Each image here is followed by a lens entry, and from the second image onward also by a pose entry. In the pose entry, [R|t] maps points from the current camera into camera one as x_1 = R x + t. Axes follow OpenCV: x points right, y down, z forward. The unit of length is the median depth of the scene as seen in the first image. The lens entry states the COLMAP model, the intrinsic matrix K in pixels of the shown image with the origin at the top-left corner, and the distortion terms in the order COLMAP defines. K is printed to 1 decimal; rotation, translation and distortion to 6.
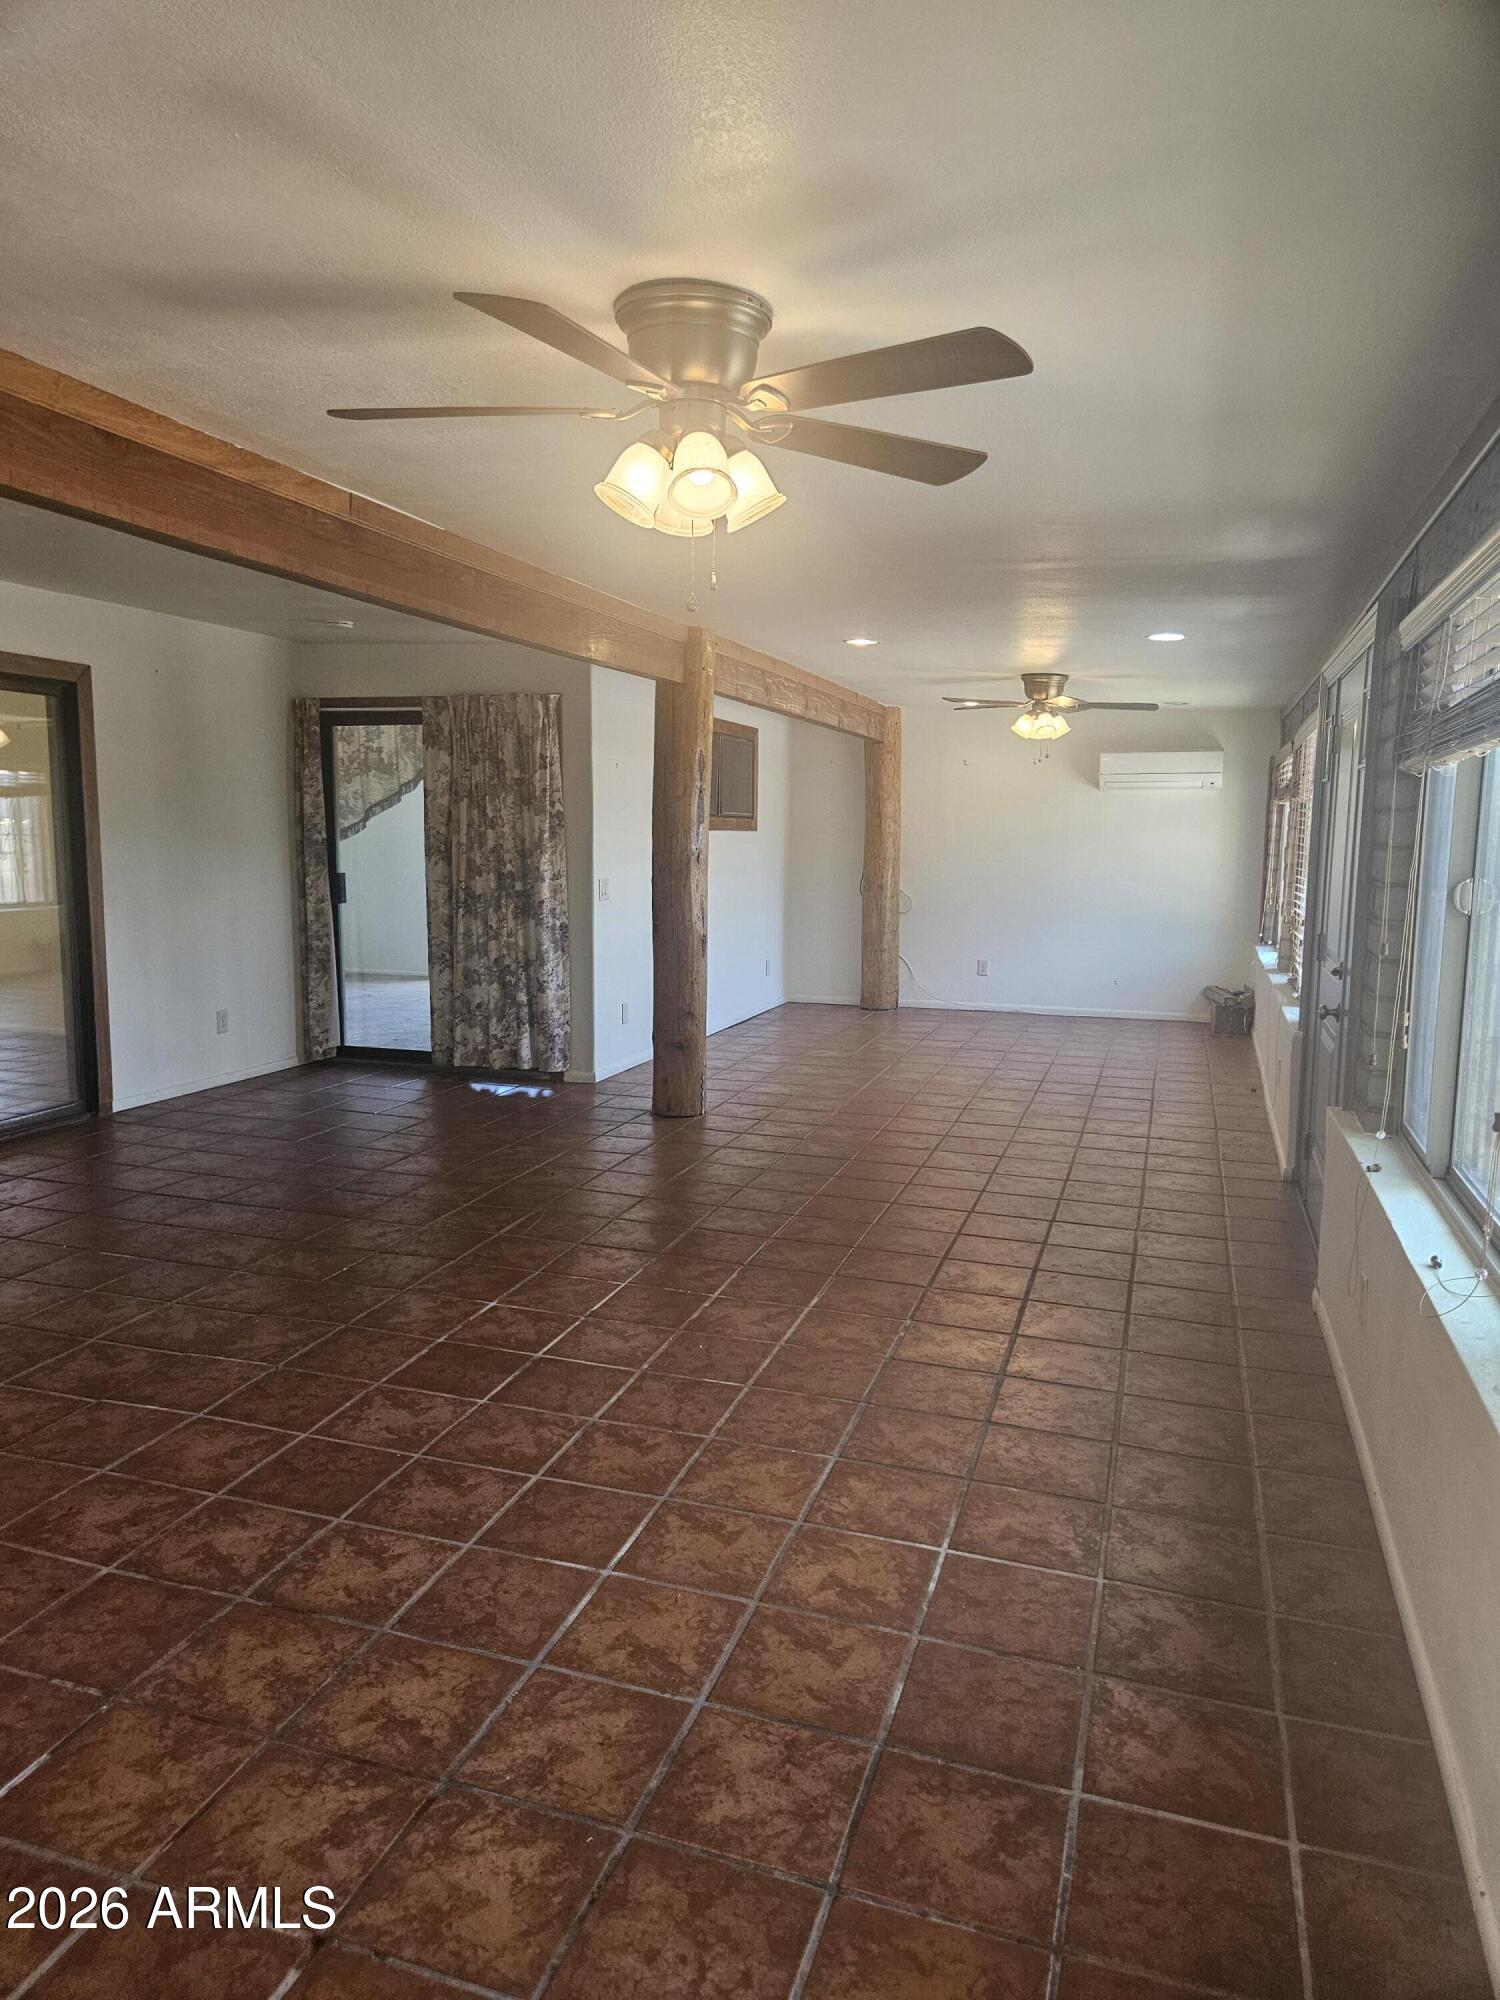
lens RADIAL K [[1342.7, 0, 746.2], [0, 1342.7, 1007.4], [0, 0, 1]] dist [0.073837, -0.065351]
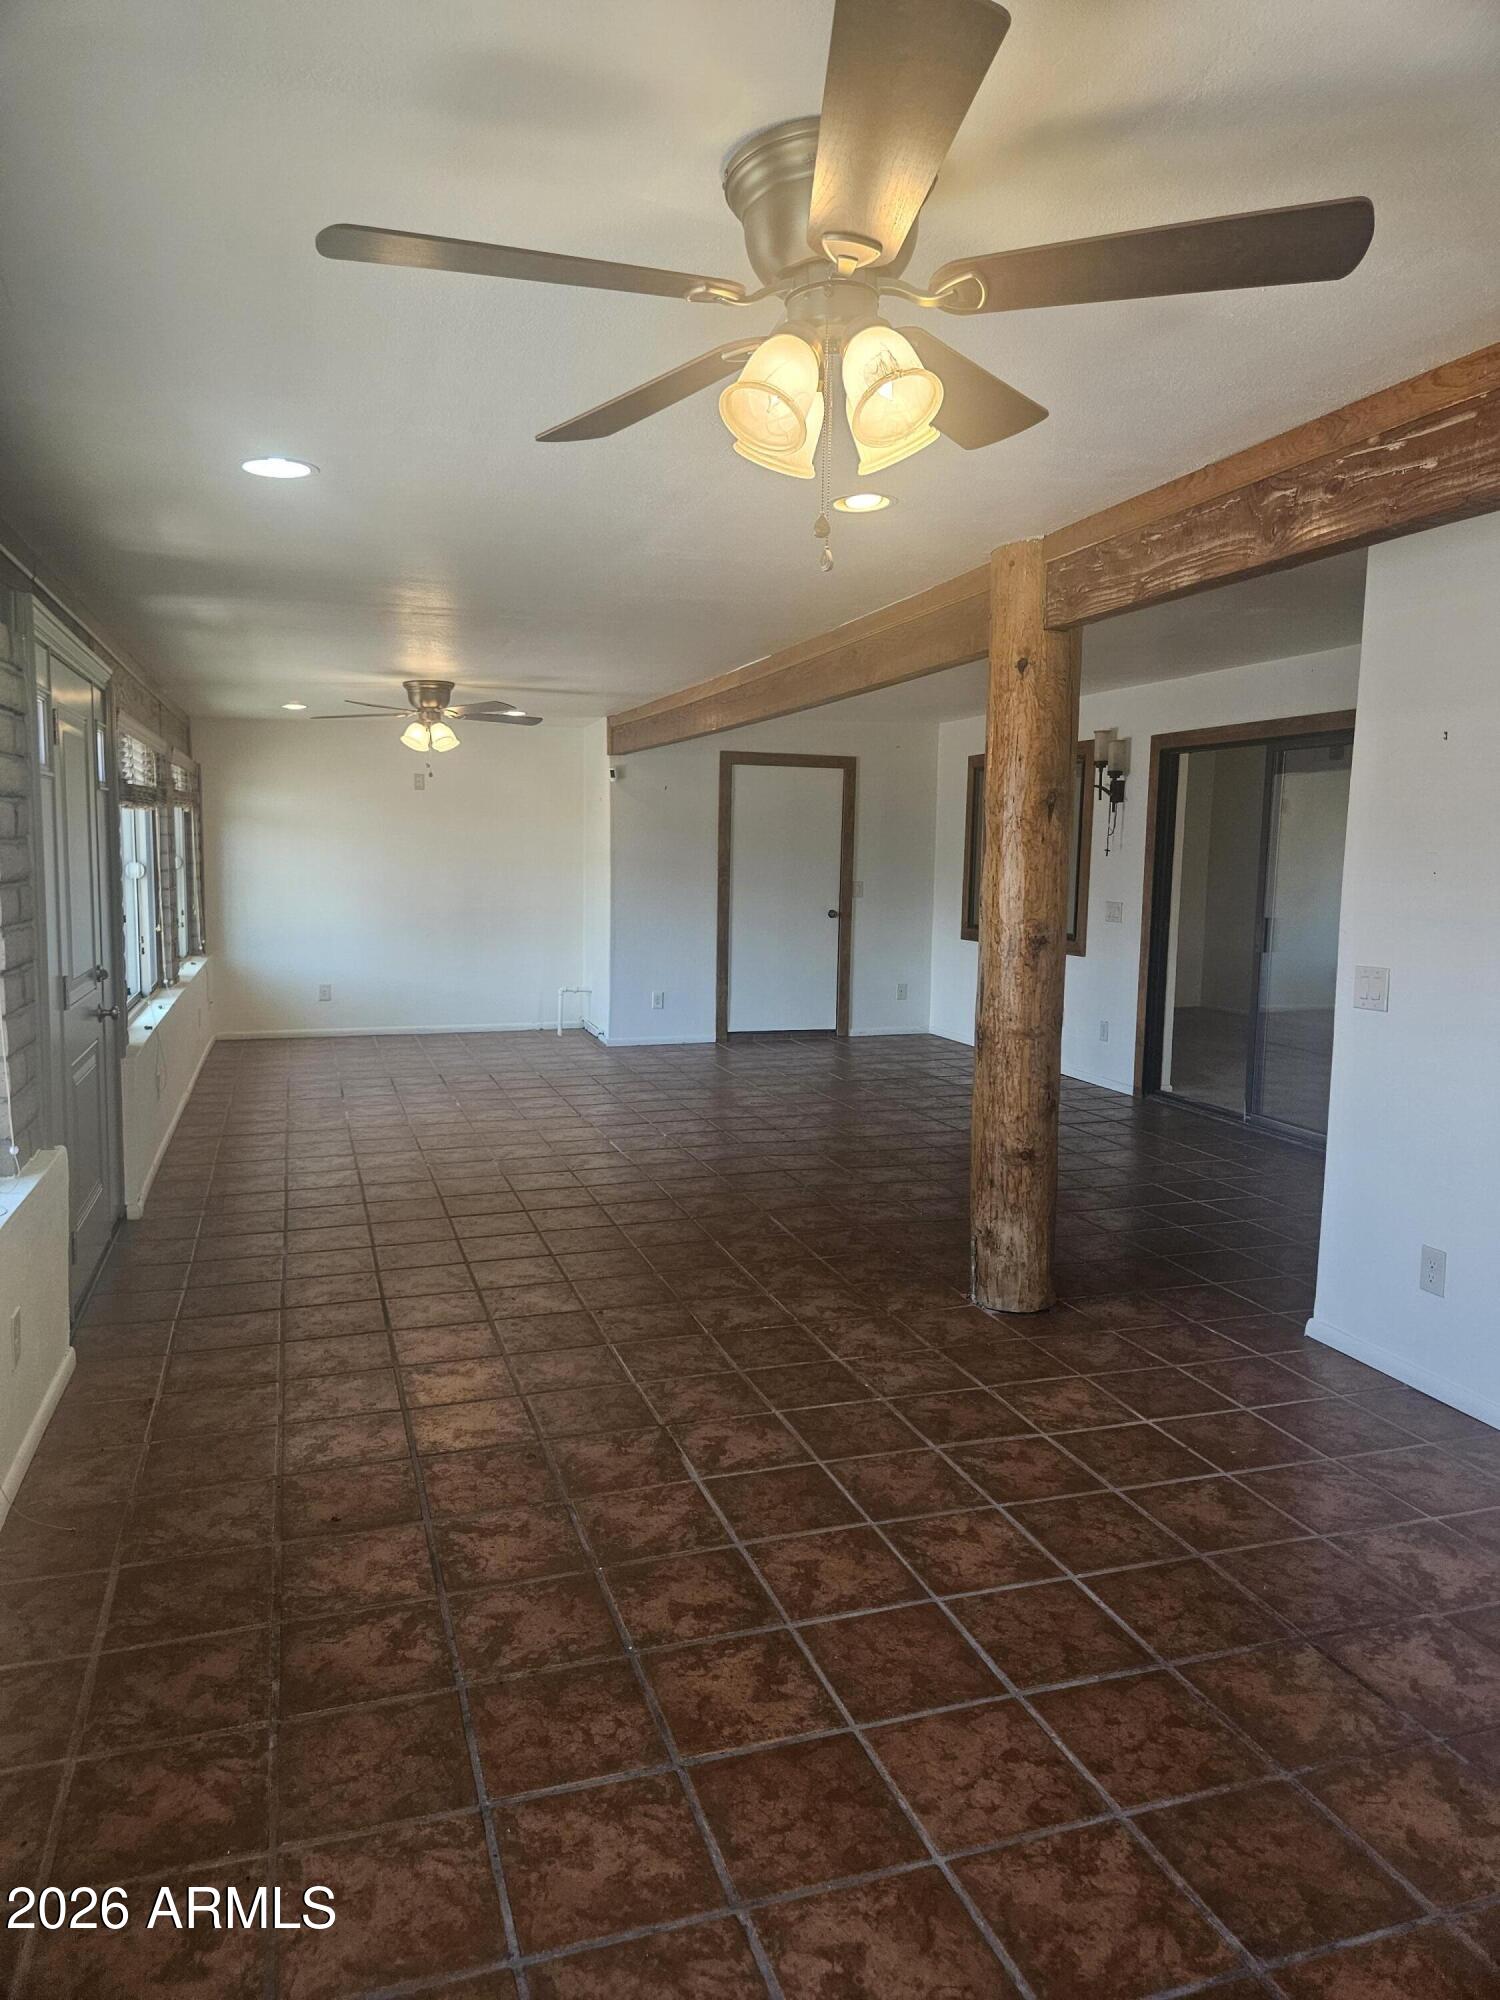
lens RADIAL K [[1342.7, 0, 746.2], [0, 1342.7, 1007.4], [0, 0, 1]] dist [0.073837, -0.065351]
pose [[-0.806252, 0.042403, -0.590050, 0.589237], [-0.103871, 0.971785, 0.211766, -0.251730], [0.582381, 0.232026, -0.779099, 1.909372]]
